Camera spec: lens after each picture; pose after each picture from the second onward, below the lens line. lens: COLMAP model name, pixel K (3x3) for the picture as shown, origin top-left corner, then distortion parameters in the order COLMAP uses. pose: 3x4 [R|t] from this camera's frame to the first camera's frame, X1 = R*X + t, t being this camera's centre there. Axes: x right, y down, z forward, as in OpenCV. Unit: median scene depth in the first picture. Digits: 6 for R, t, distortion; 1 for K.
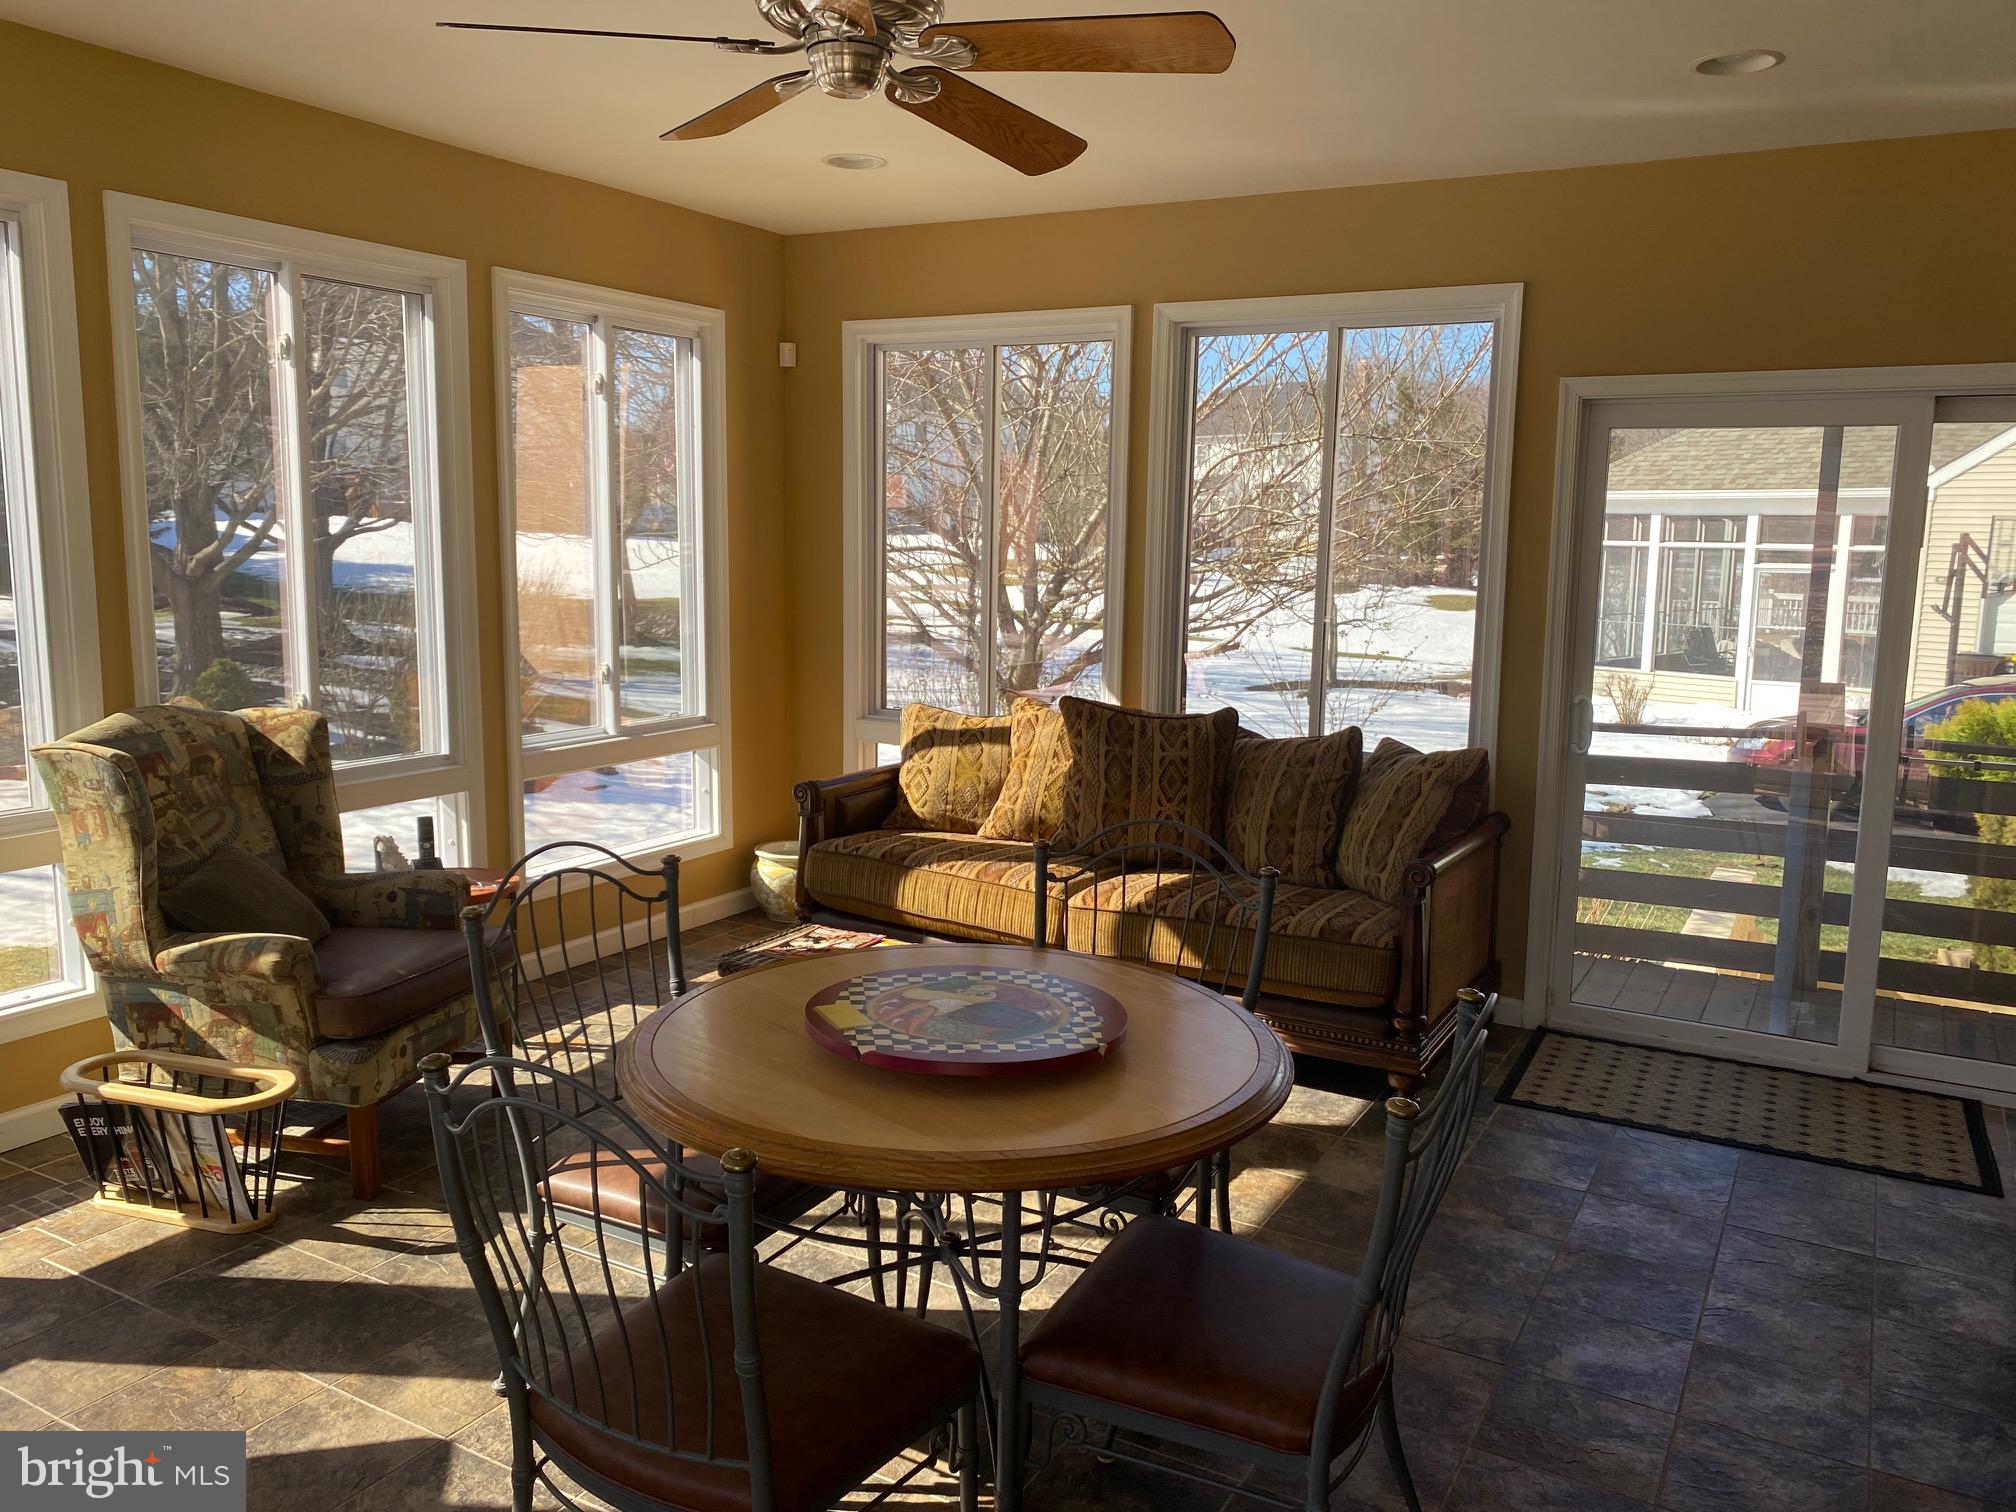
lens RADIAL K [[1556.0, 0, 1002.1], [0, 1556.0, 747.5], [0, 0, 1]] dist [0.047322, -0.053630]
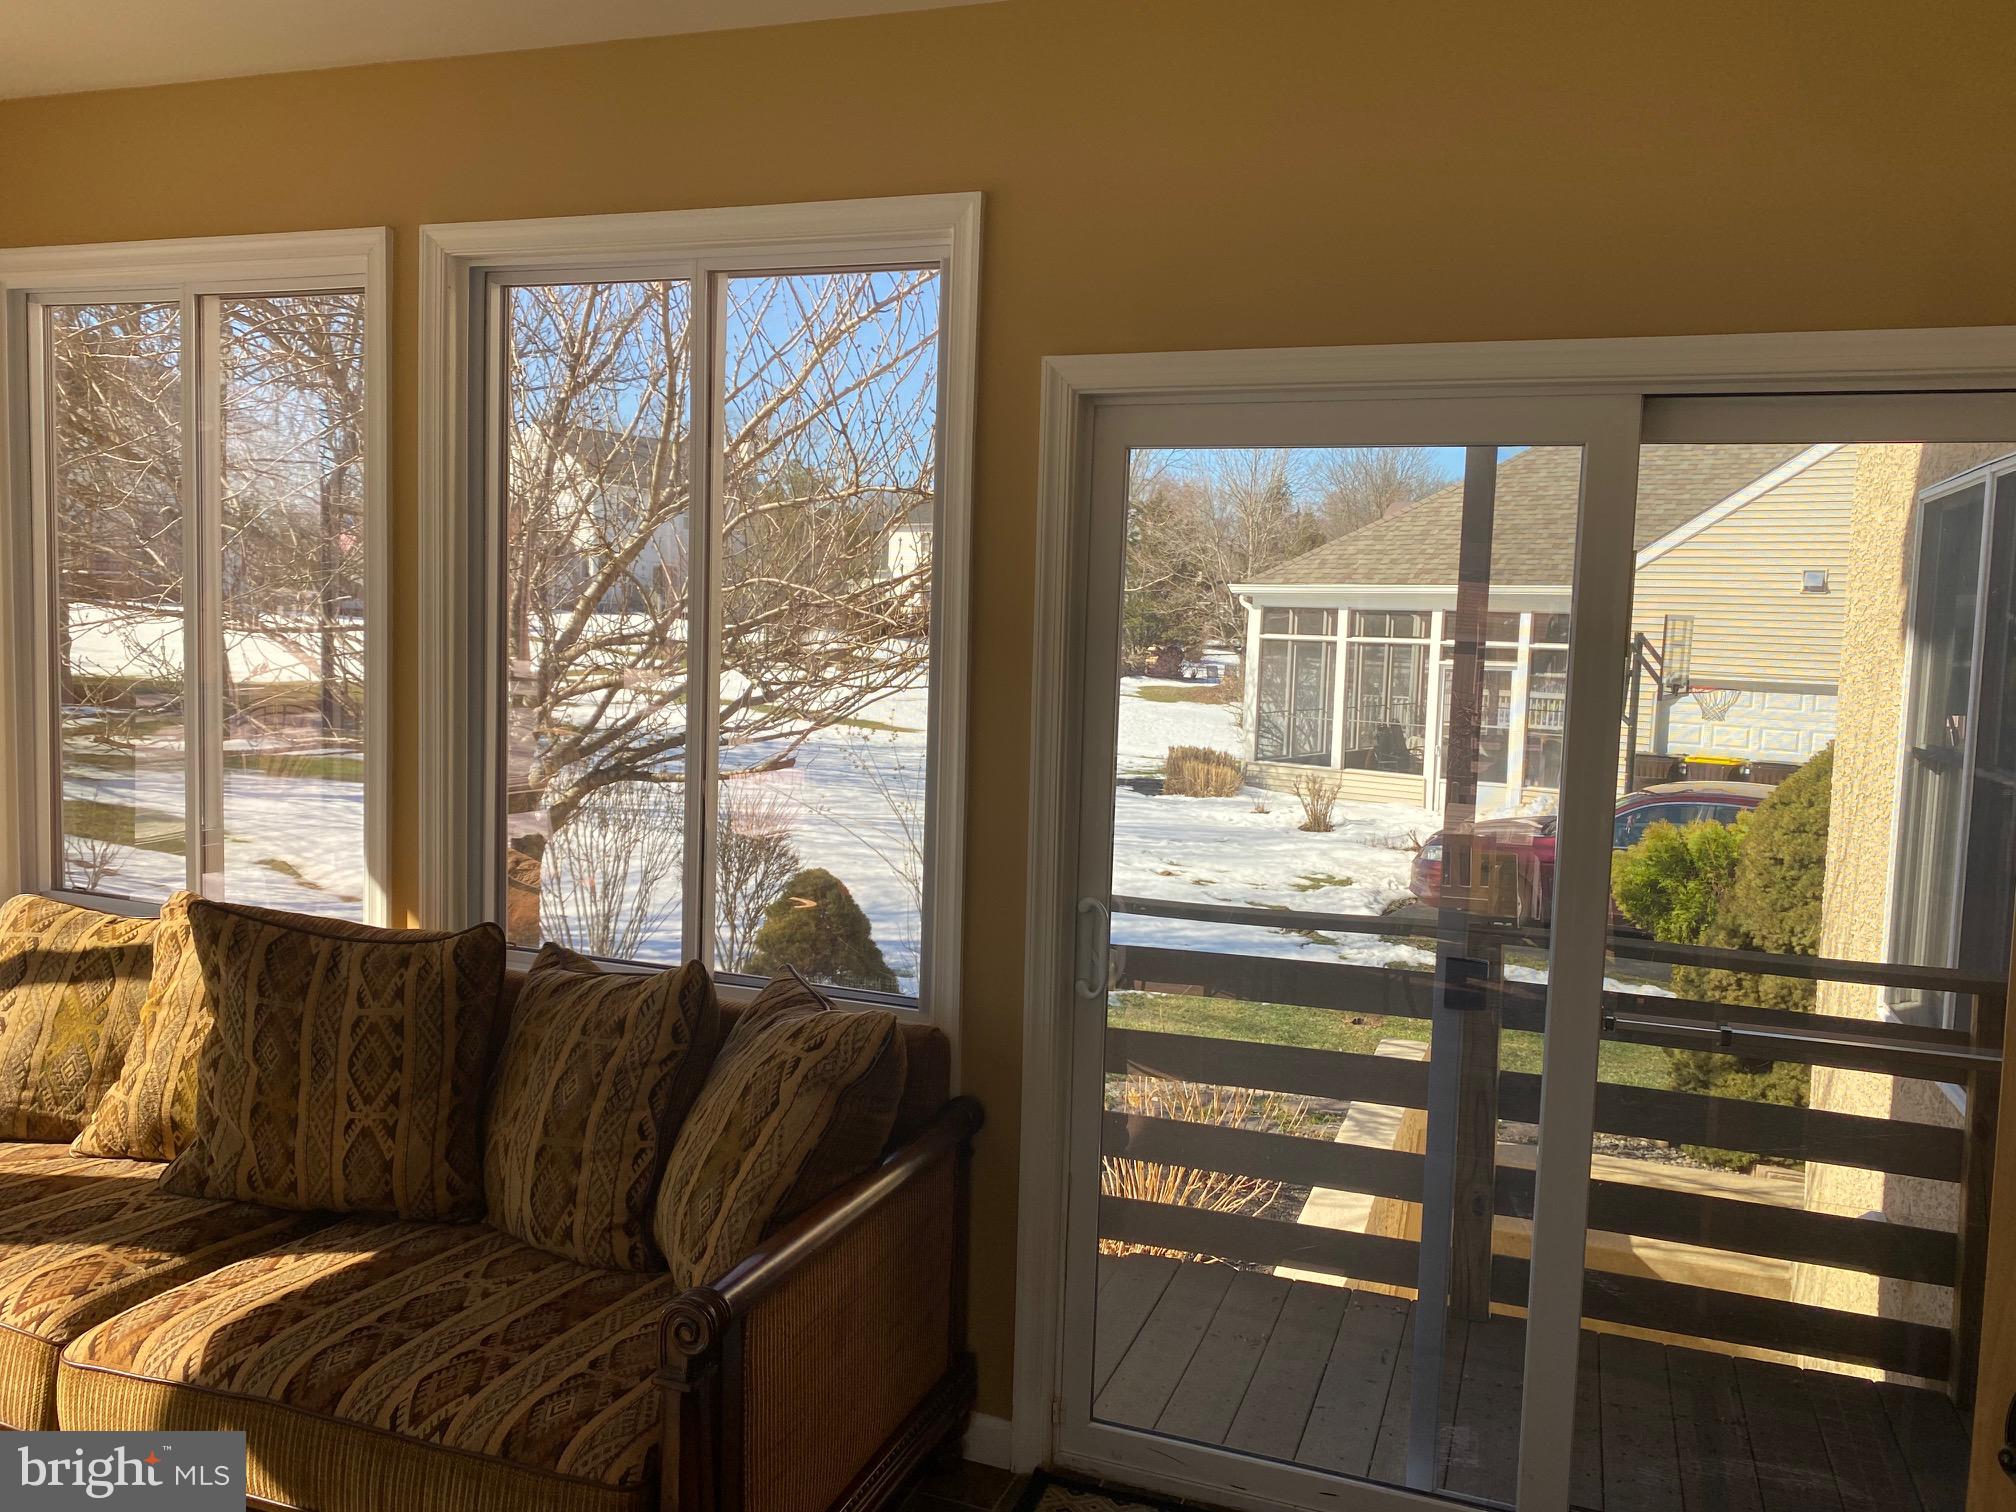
lens RADIAL K [[1556.0, 0, 998.7], [0, 1556.0, 753.7], [0, 0, 1]] dist [0.047322, -0.053630]
pose [[0.986526, 0.001153, 0.163602, 0.231550], [0.007154, 0.998715, -0.050179, -0.056395], [-0.163450, 0.050673, 0.985249, 0.415392]]
